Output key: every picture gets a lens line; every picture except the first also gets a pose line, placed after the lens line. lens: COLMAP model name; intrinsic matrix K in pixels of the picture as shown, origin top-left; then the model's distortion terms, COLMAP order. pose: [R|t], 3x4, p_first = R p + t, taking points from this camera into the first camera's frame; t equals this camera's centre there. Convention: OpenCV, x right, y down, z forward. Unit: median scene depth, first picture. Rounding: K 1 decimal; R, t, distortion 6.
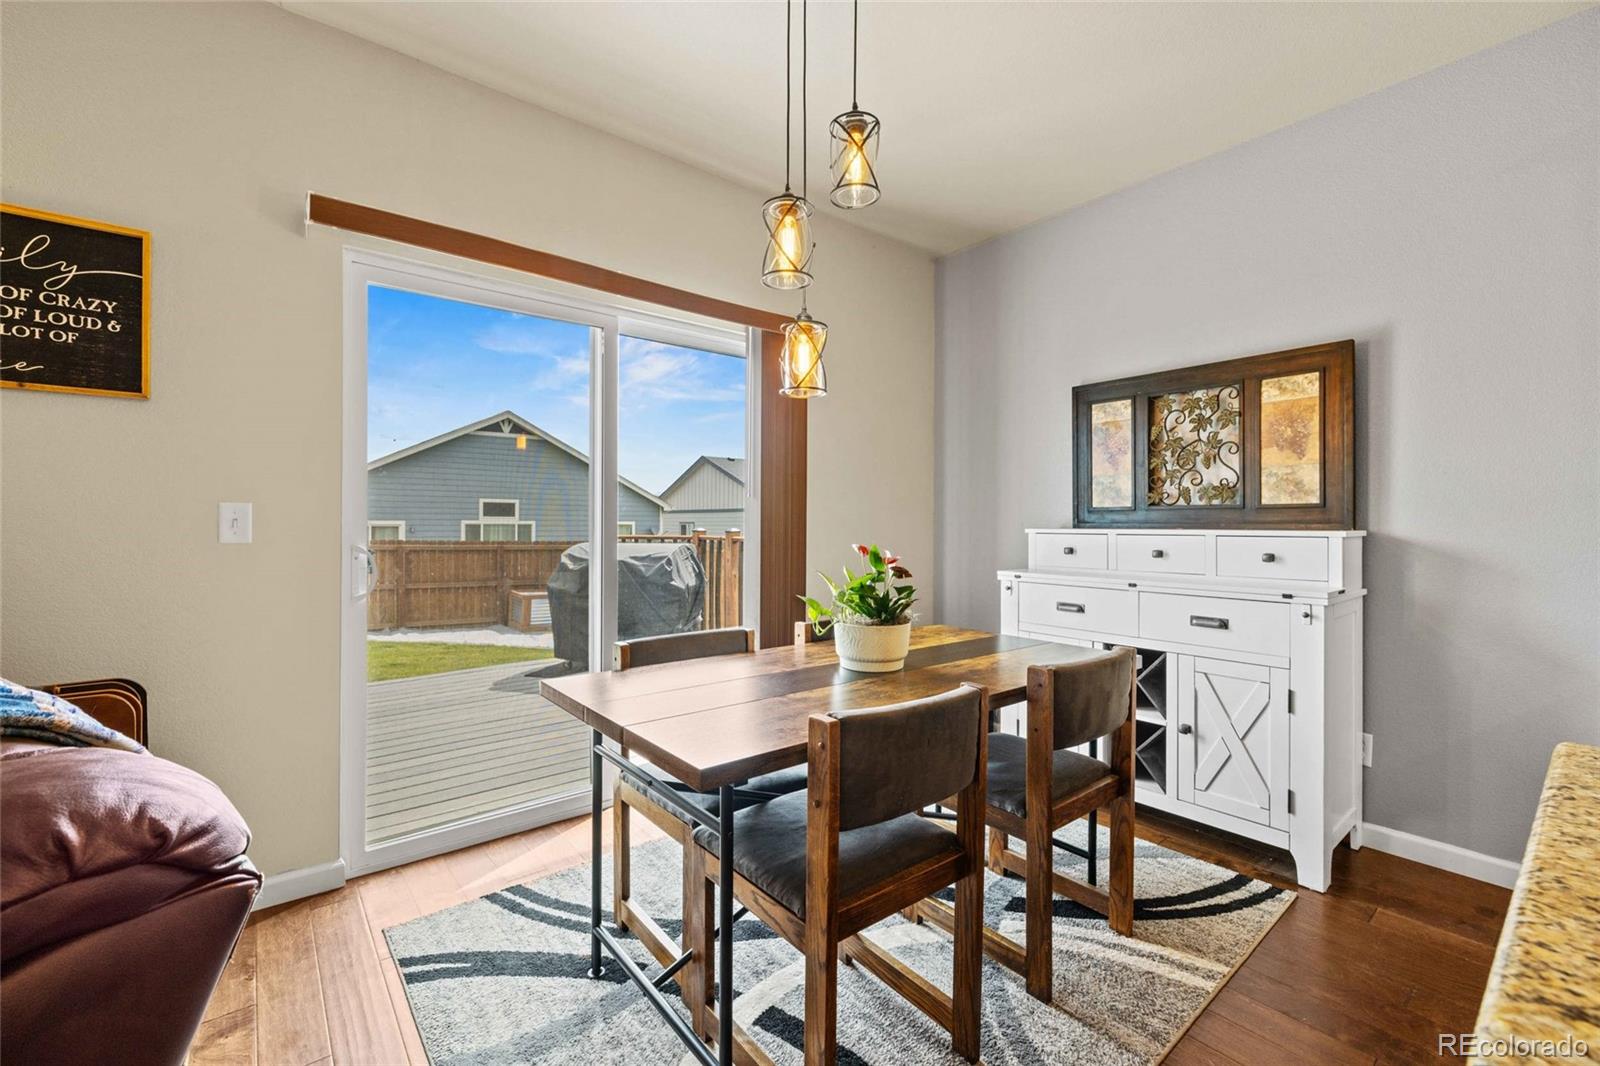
lens RADIAL K [[665.7, 0, 793.4], [0, 665.7, 520.4], [0, 0, 1]] dist [0.000132, 0.000076]
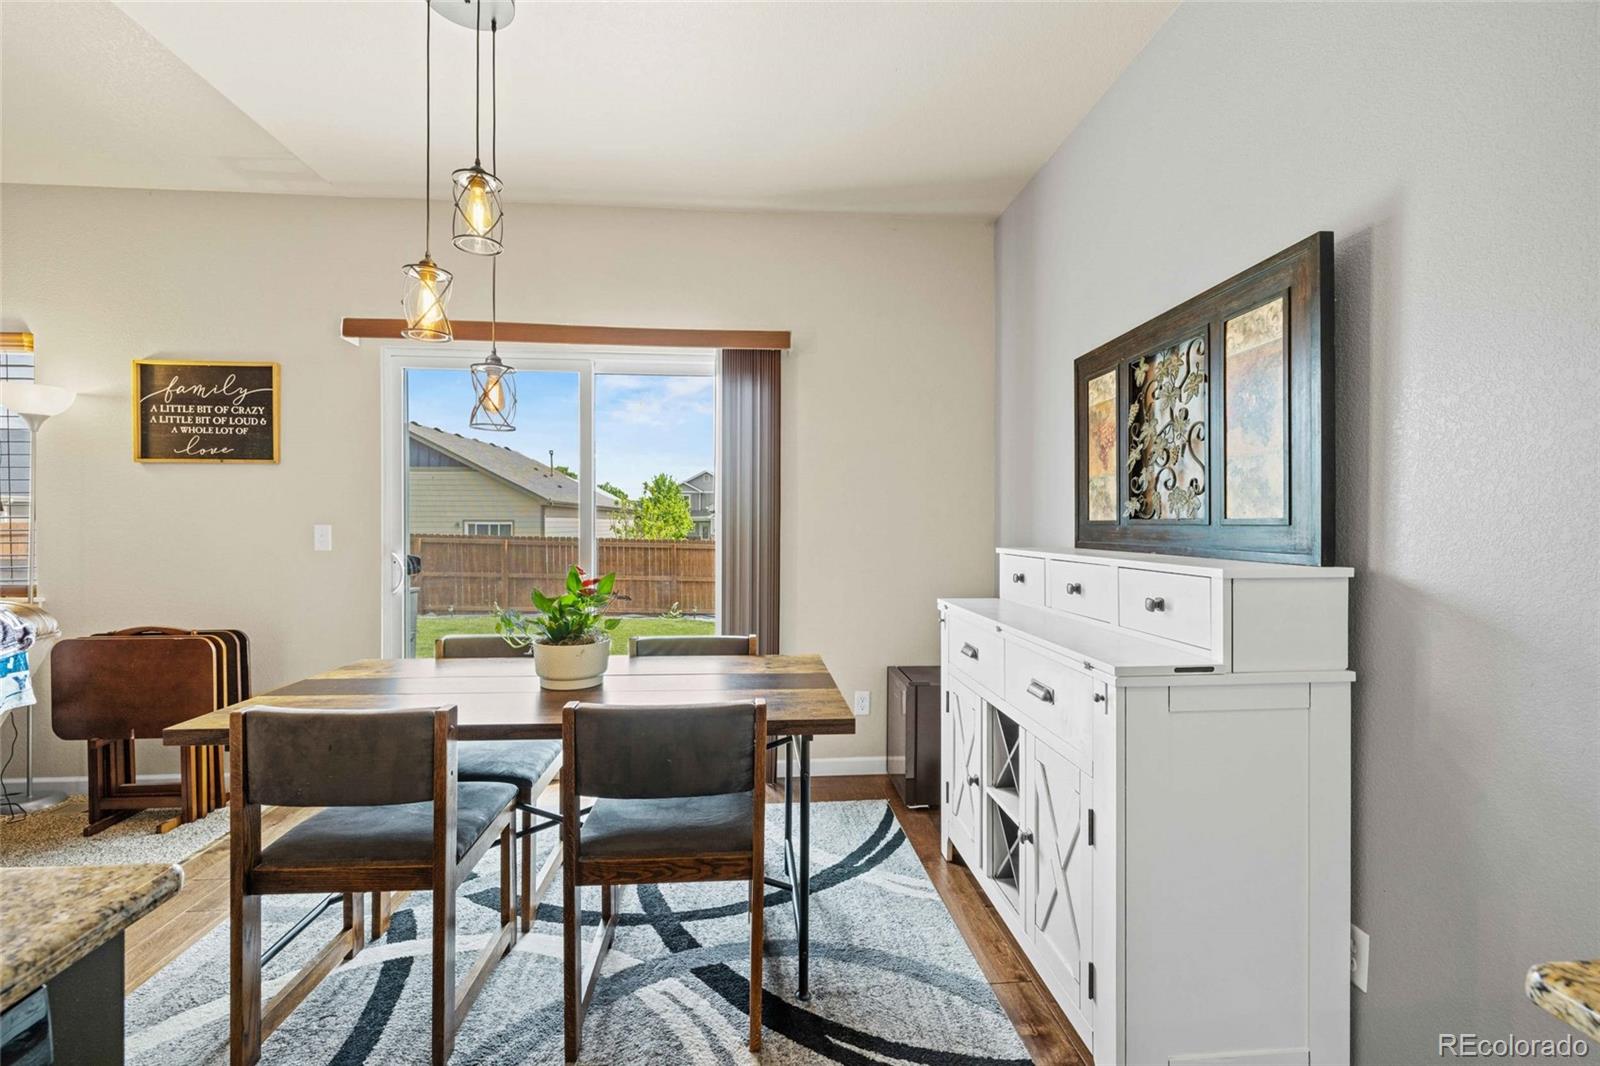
lens RADIAL K [[671.4, 0, 796.5], [0, 671.4, 527.0], [0, 0, 1]] dist [-0.000853, -0.000308]
pose [[0.825527, 0.001324, -0.564361, 0.789394], [0.002722, 0.999976, 0.006328, -0.023667], [0.564356, -0.006761, 0.825504, 0.268745]]
